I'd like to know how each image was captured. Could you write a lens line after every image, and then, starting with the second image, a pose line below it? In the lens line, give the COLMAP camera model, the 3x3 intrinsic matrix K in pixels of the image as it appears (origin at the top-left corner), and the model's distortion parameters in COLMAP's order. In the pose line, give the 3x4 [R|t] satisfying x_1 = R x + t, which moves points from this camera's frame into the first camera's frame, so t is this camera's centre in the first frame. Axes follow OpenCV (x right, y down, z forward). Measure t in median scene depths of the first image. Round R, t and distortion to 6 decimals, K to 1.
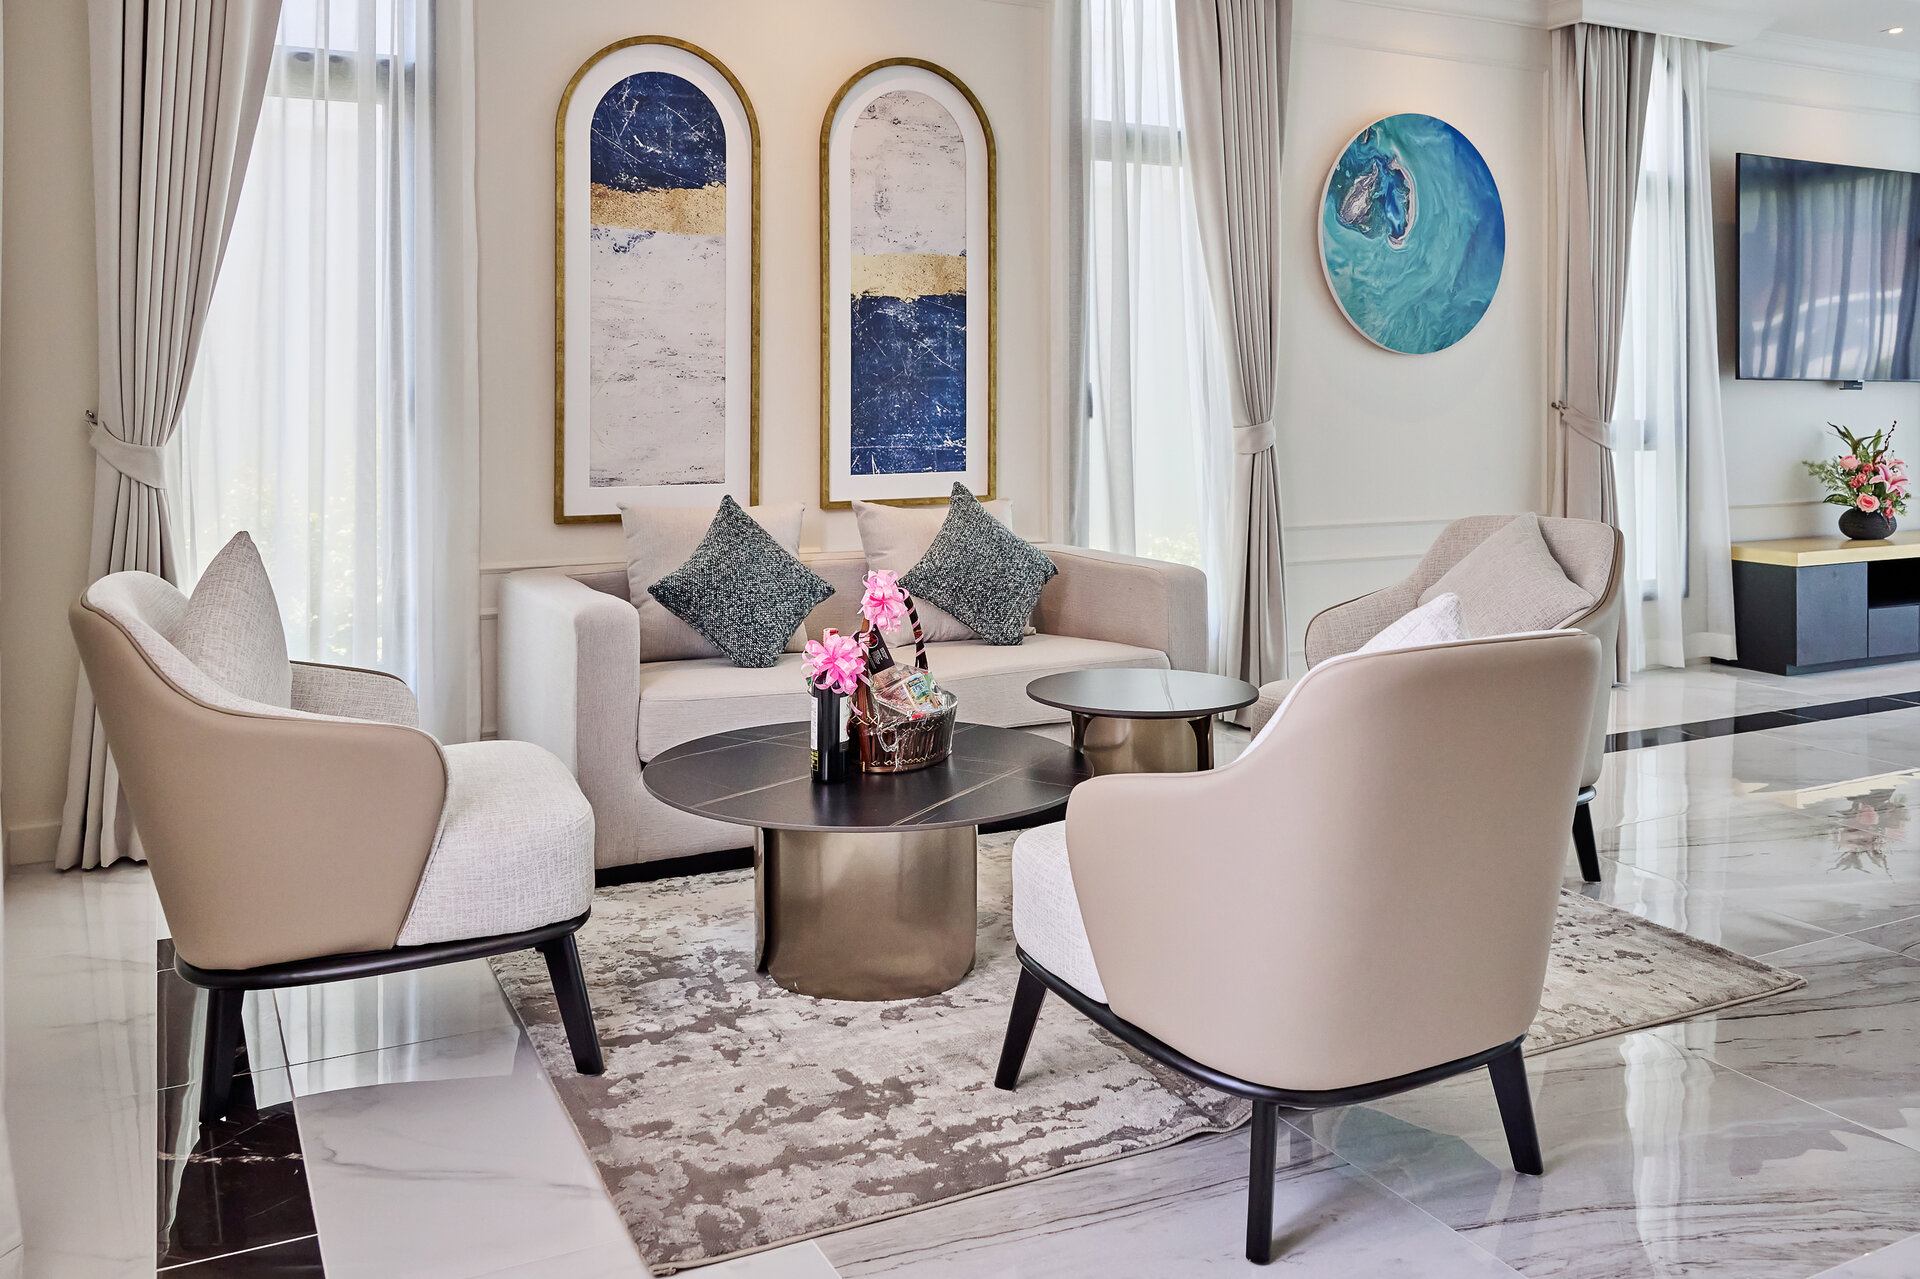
lens RADIAL K [[1584.3, 0, 995.2], [0, 1584.3, 363.6], [0, 0, 1]] dist [0.002007, -0.001967]
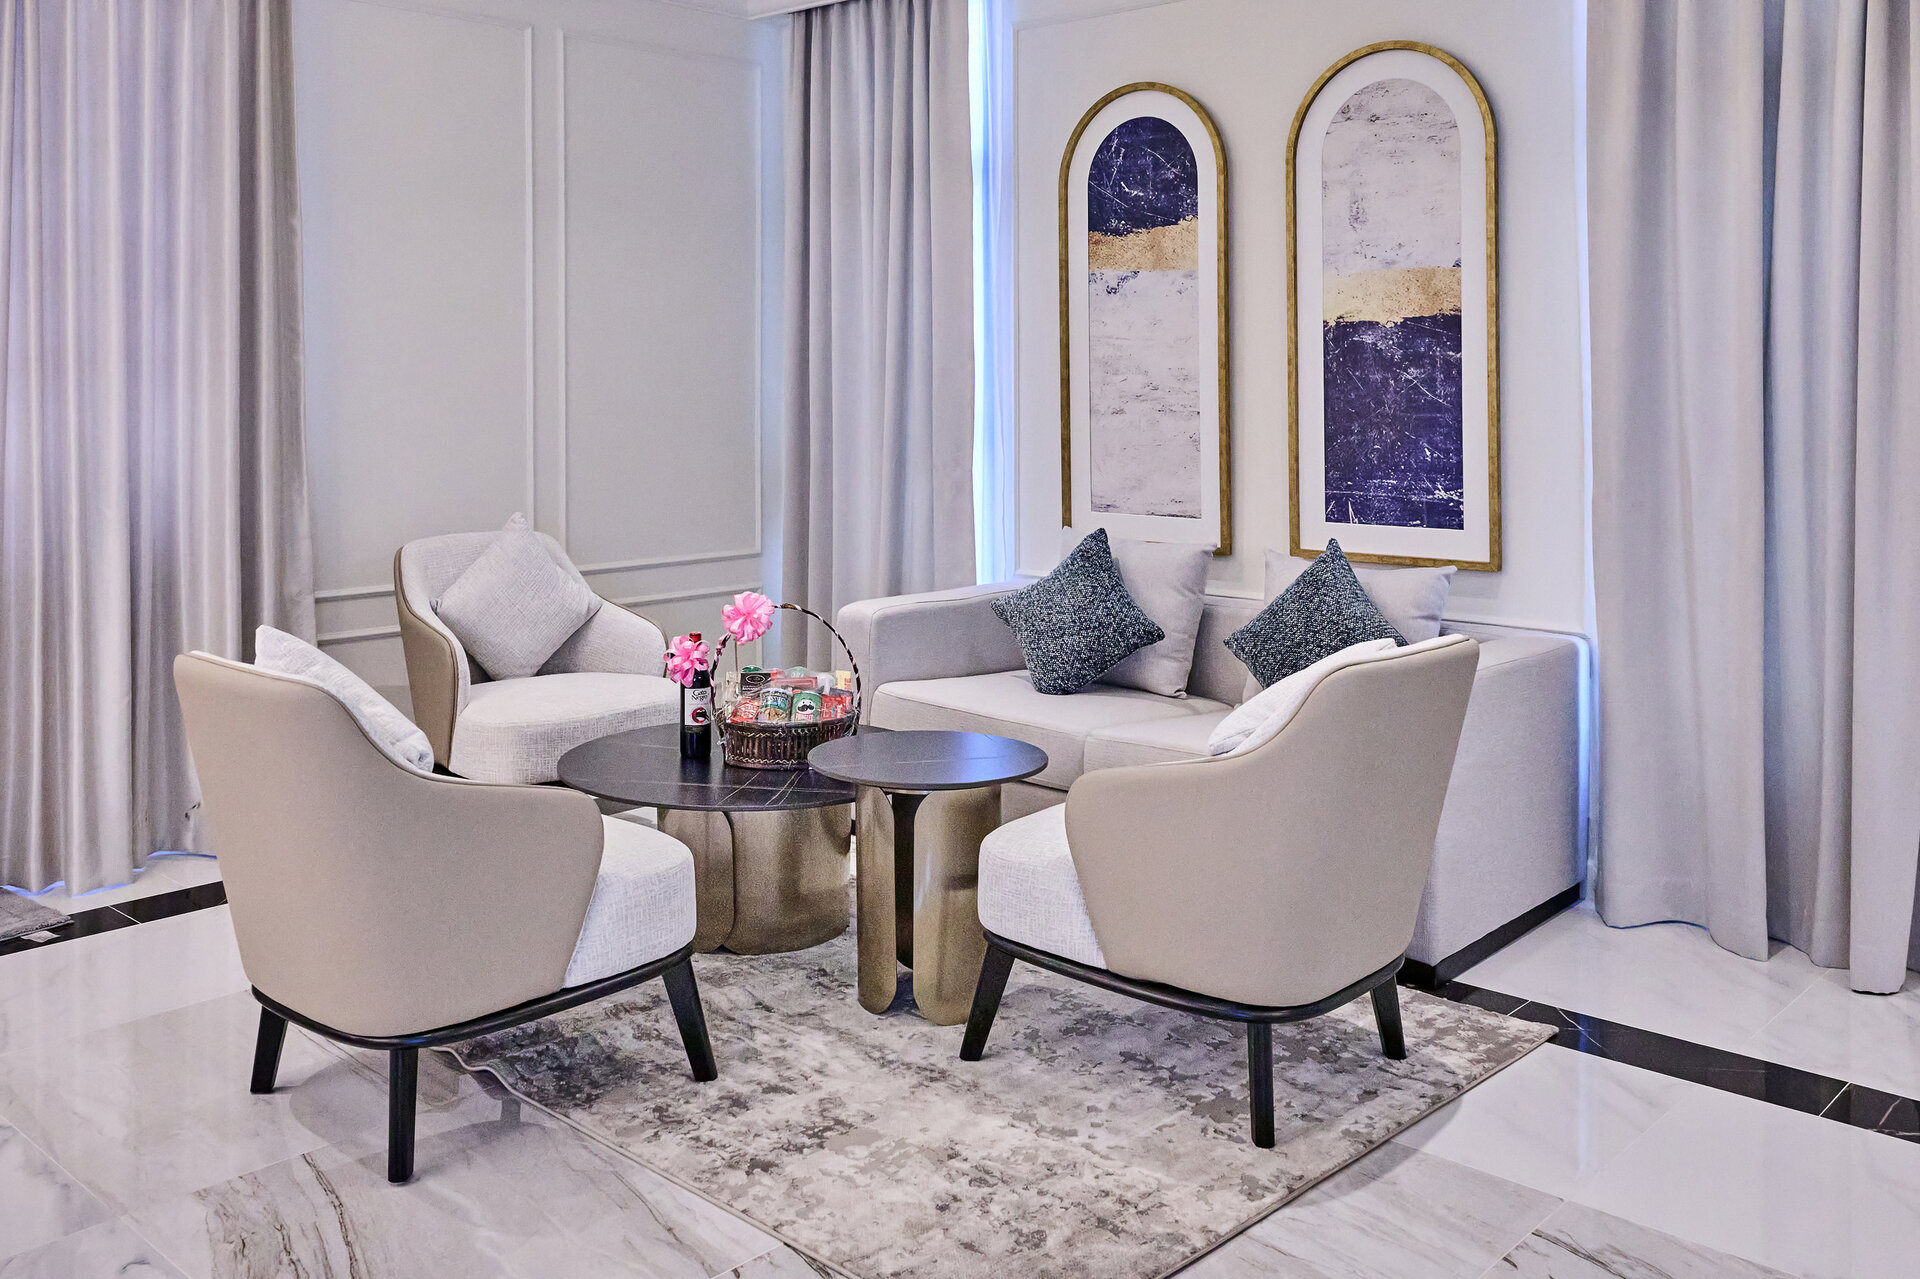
lens RADIAL K [[1694.2, 0, 898.2], [0, 1694.2, 387.1], [0, 0, 1]] dist [0.010078, 0.007854]
pose [[0.319984, 0.000489, -0.947423, 0.654772], [0.010179, 0.999940, 0.003954, -0.011020], [0.947368, -0.010909, 0.319960, 0.409306]]
